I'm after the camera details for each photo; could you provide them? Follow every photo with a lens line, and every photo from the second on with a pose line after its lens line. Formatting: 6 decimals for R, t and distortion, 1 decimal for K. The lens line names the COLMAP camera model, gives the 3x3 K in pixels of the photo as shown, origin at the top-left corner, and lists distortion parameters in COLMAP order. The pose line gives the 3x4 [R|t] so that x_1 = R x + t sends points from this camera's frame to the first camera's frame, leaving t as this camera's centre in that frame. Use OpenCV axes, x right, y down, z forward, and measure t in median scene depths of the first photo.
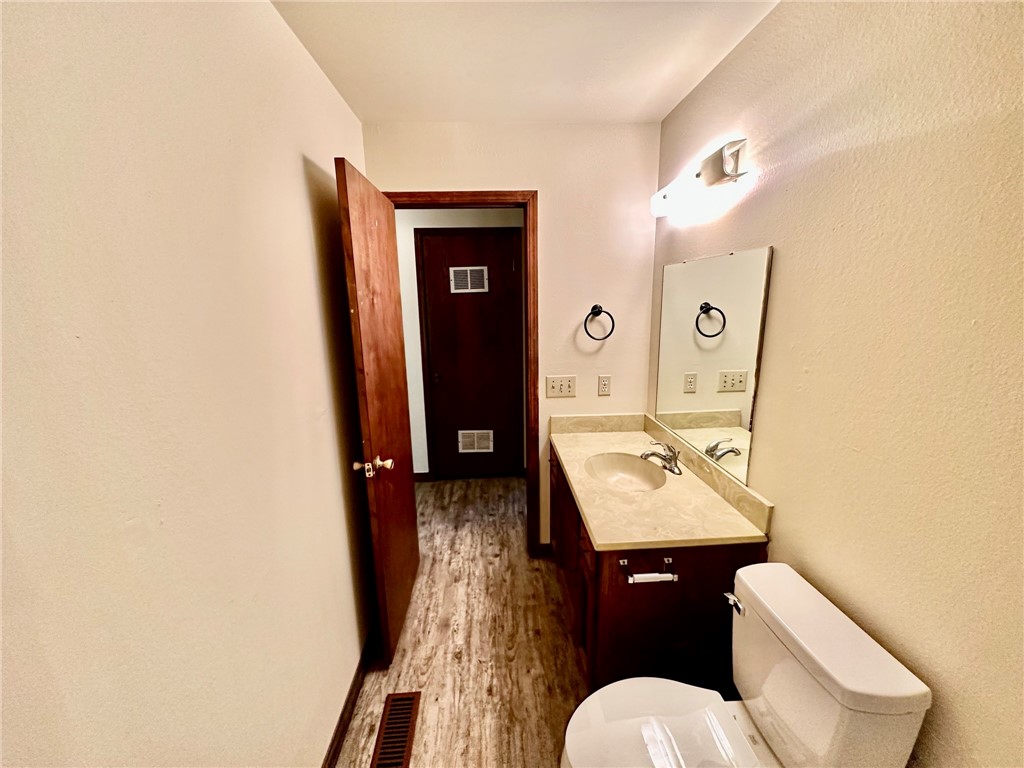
lens RADIAL K [[408.7, 0, 512.0], [0, 408.7, 383.9], [0, 0, 1]] dist [0.005963, -0.000115]
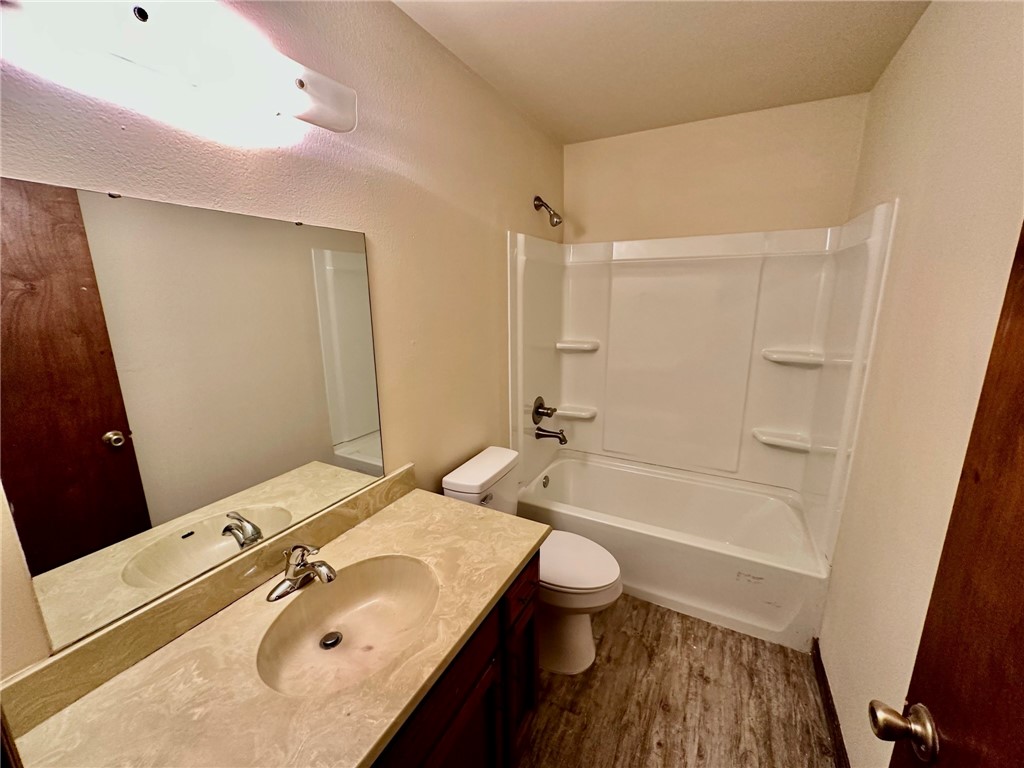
lens RADIAL K [[408.7, 0, 512.8], [0, 408.7, 380.1], [0, 0, 1]] dist [0.005963, -0.000115]
pose [[-0.855263, -0.088316, 0.510614, -0.172219], [0.132326, 0.915479, 0.379984, -0.290259], [-0.501015, 0.392554, -0.771289, 1.462159]]
